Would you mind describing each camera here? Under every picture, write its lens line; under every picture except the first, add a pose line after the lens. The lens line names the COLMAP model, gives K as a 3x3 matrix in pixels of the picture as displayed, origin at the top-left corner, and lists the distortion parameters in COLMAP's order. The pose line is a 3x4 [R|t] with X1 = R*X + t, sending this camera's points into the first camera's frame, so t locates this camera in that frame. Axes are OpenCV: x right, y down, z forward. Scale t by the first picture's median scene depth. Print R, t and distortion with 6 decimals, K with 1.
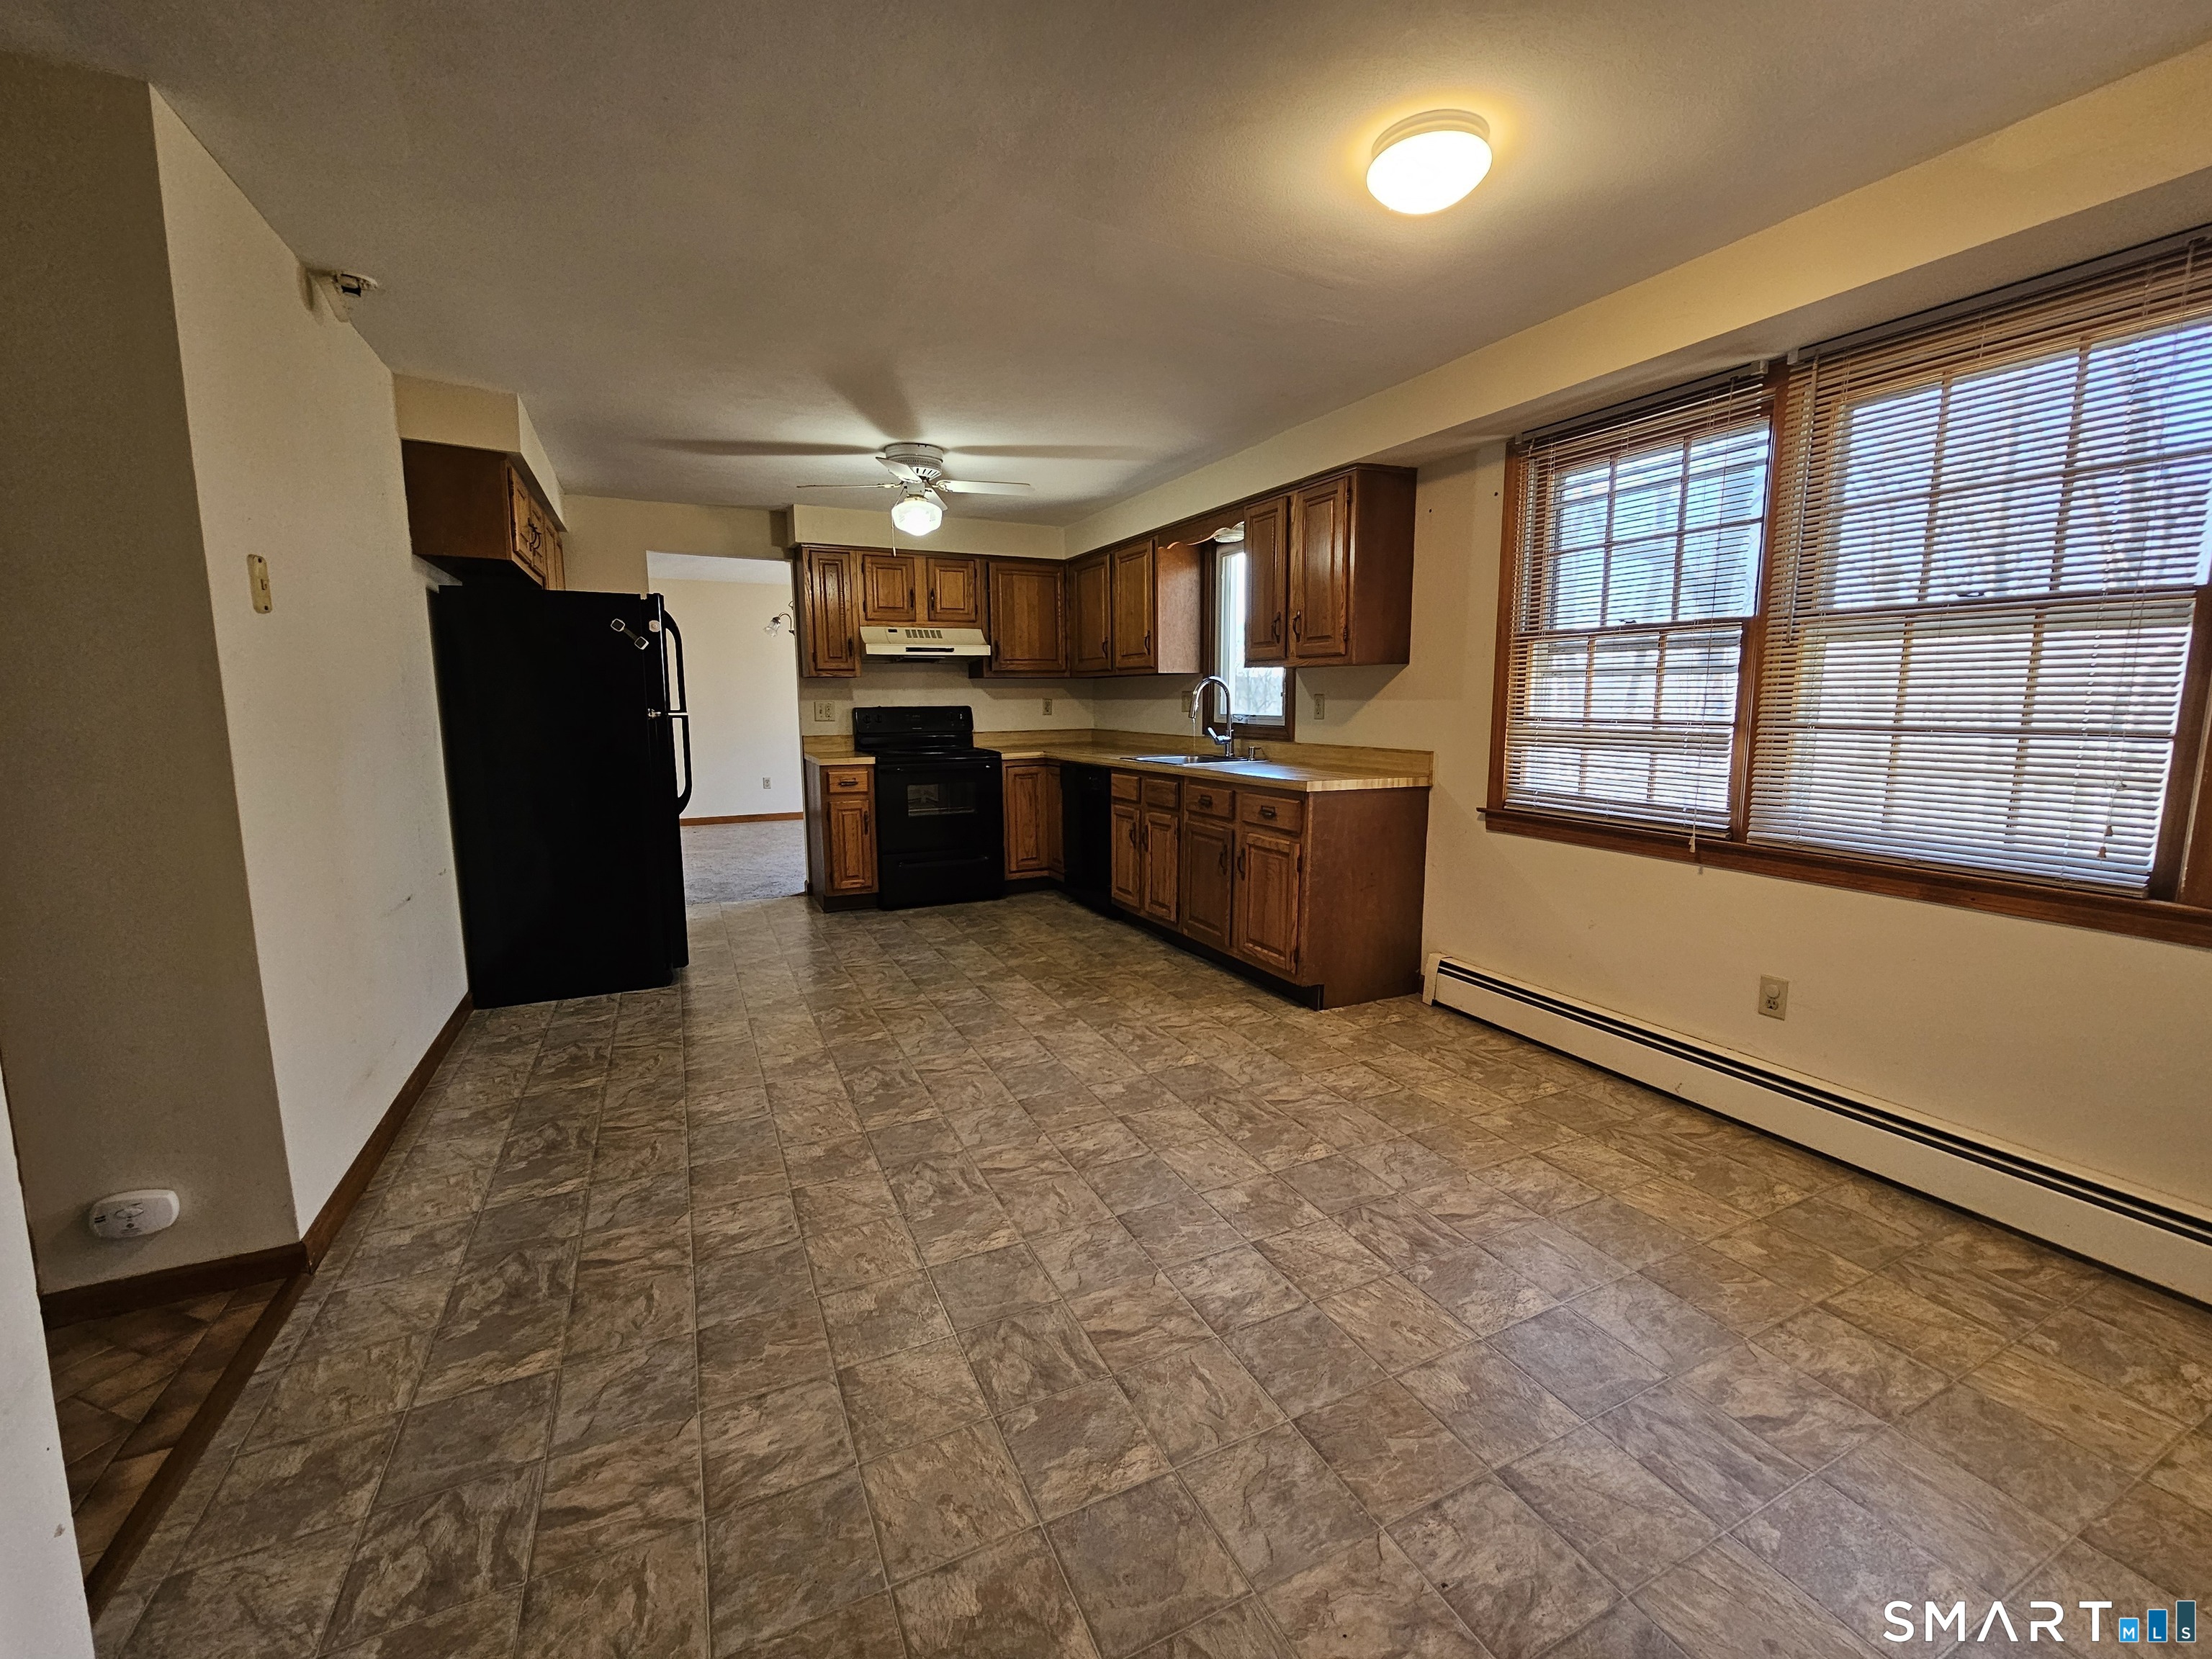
lens RADIAL K [[905.4, 0, 1112.7], [0, 905.4, 821.8], [0, 0, 1]] dist [-0.006103, 0.001847]
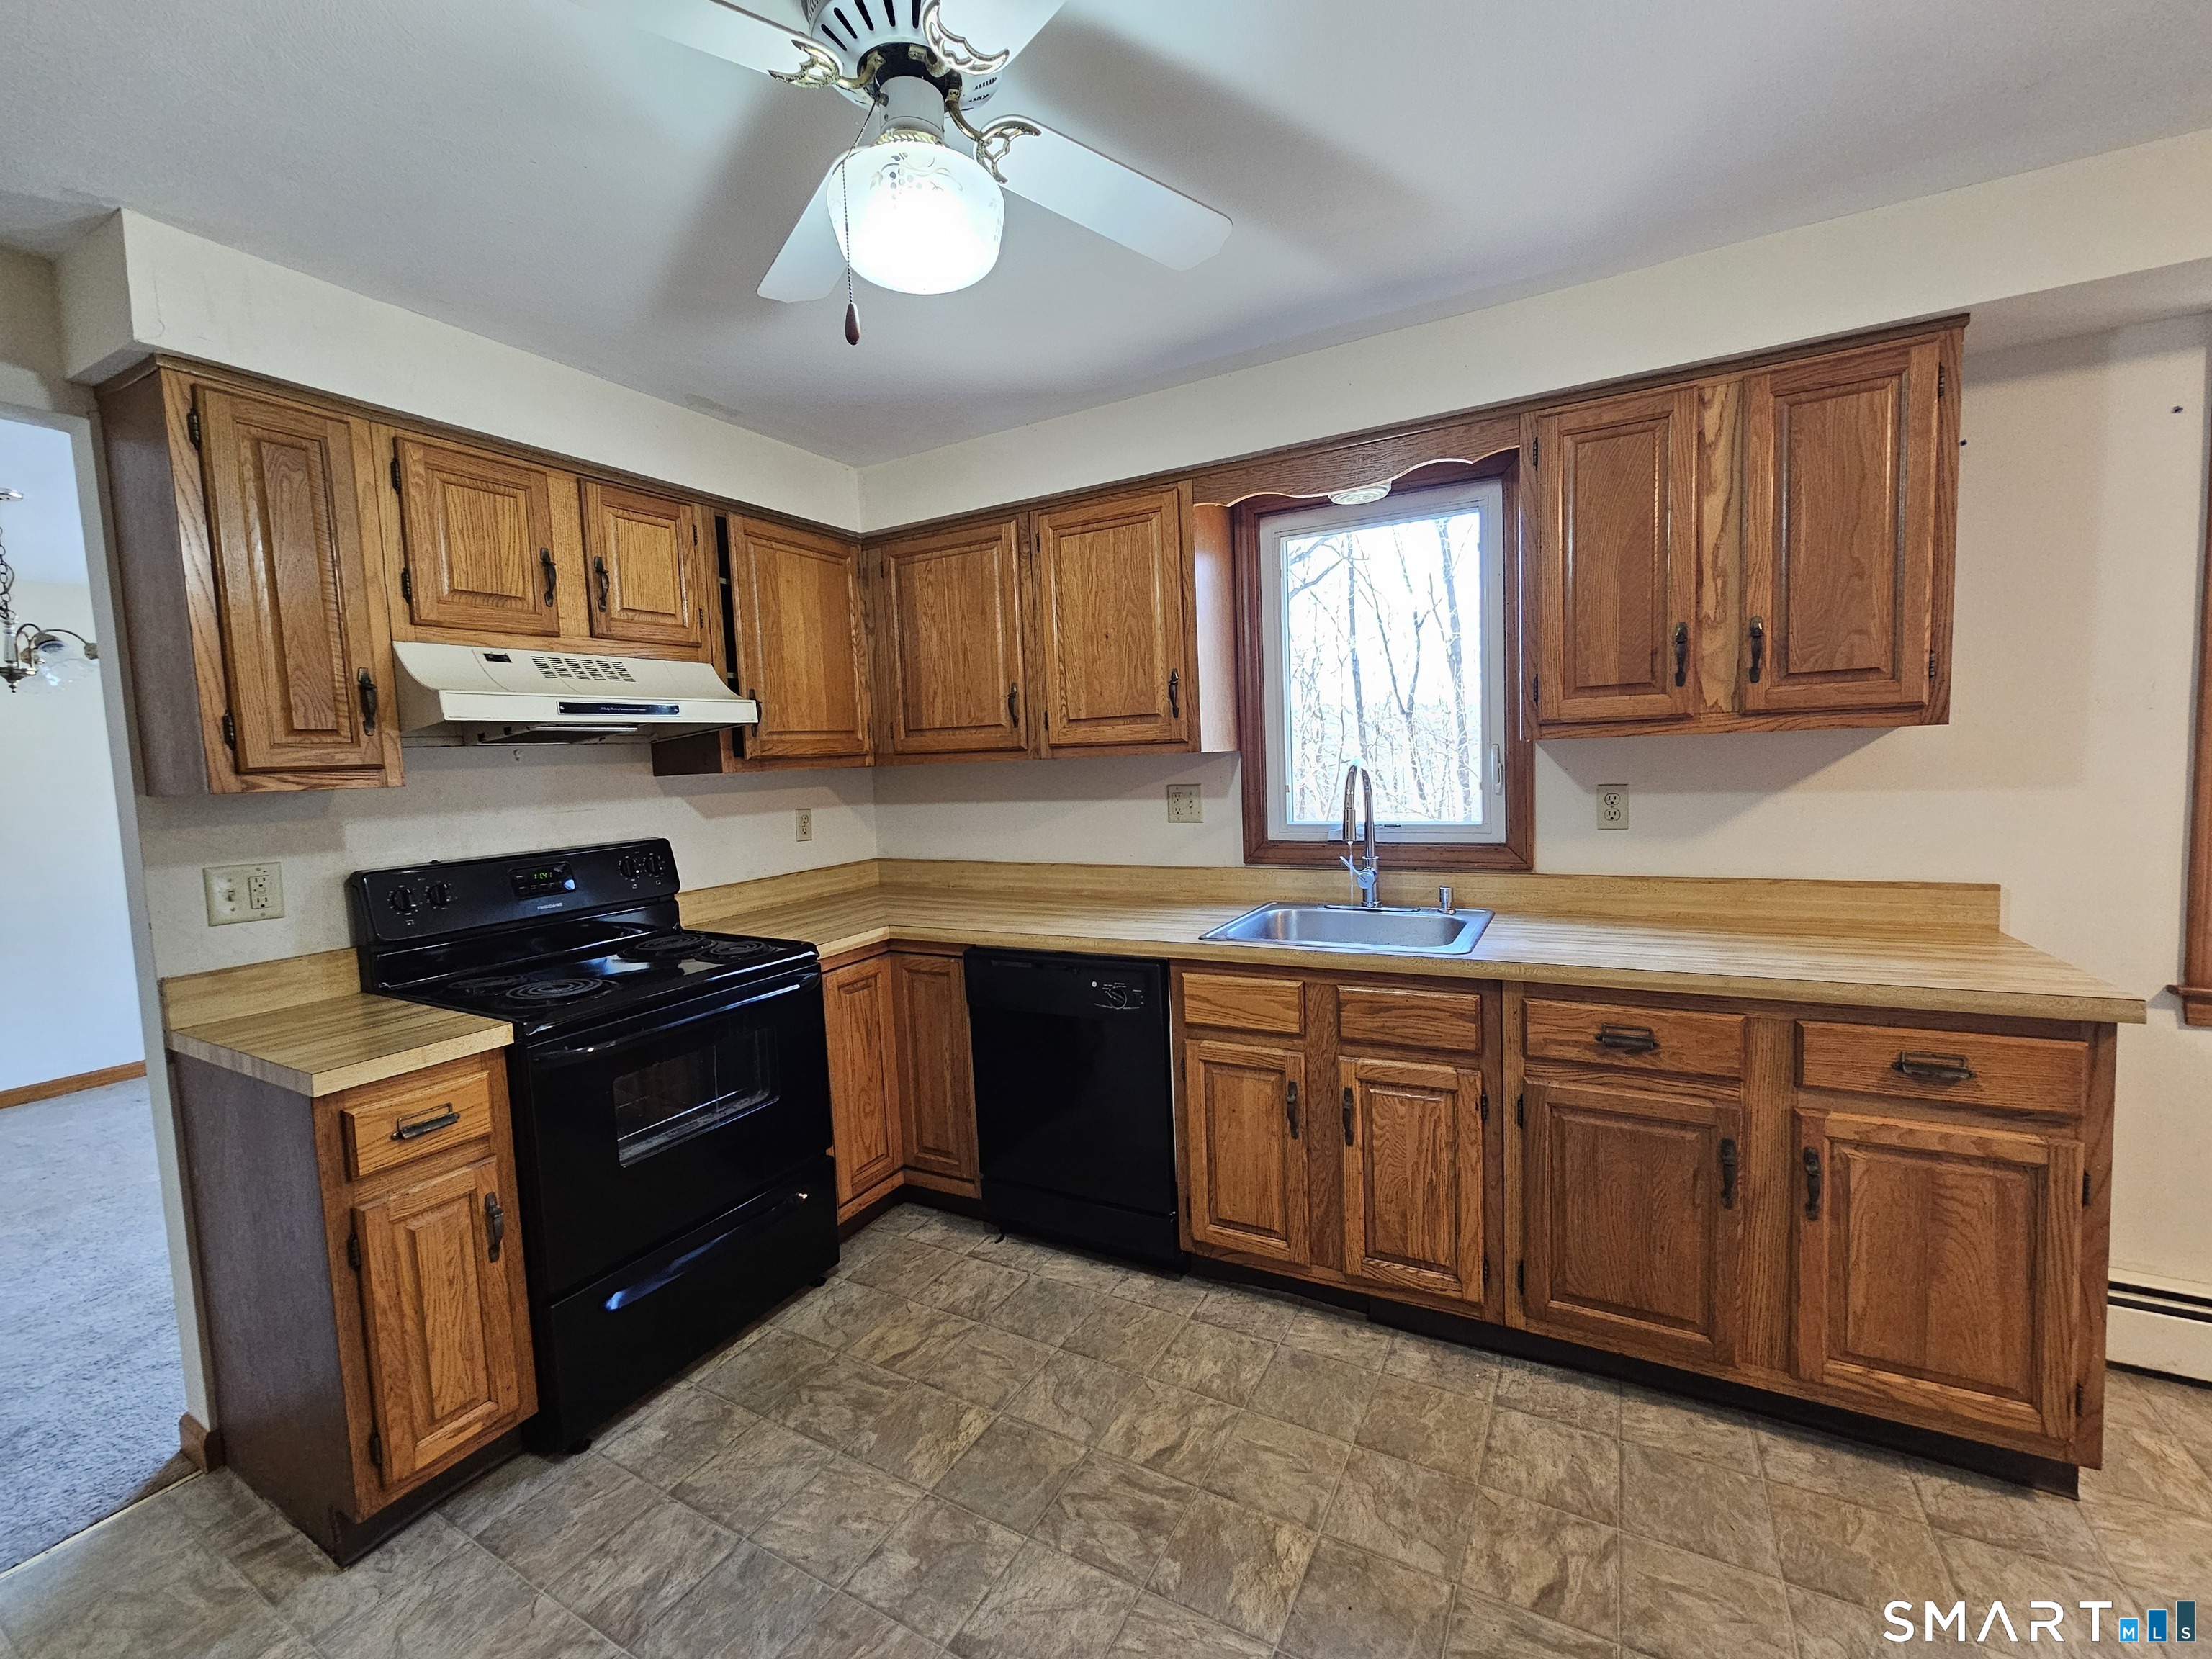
lens RADIAL K [[905.4, 0, 1113.2], [0, 905.4, 823.0], [0, 0, 1]] dist [-0.006103, 0.001847]
pose [[0.819117, -0.070844, 0.569235, -0.376285], [0.114652, 0.992540, -0.041456, -0.150043], [-0.562052, 0.099221, 0.821129, 0.840104]]
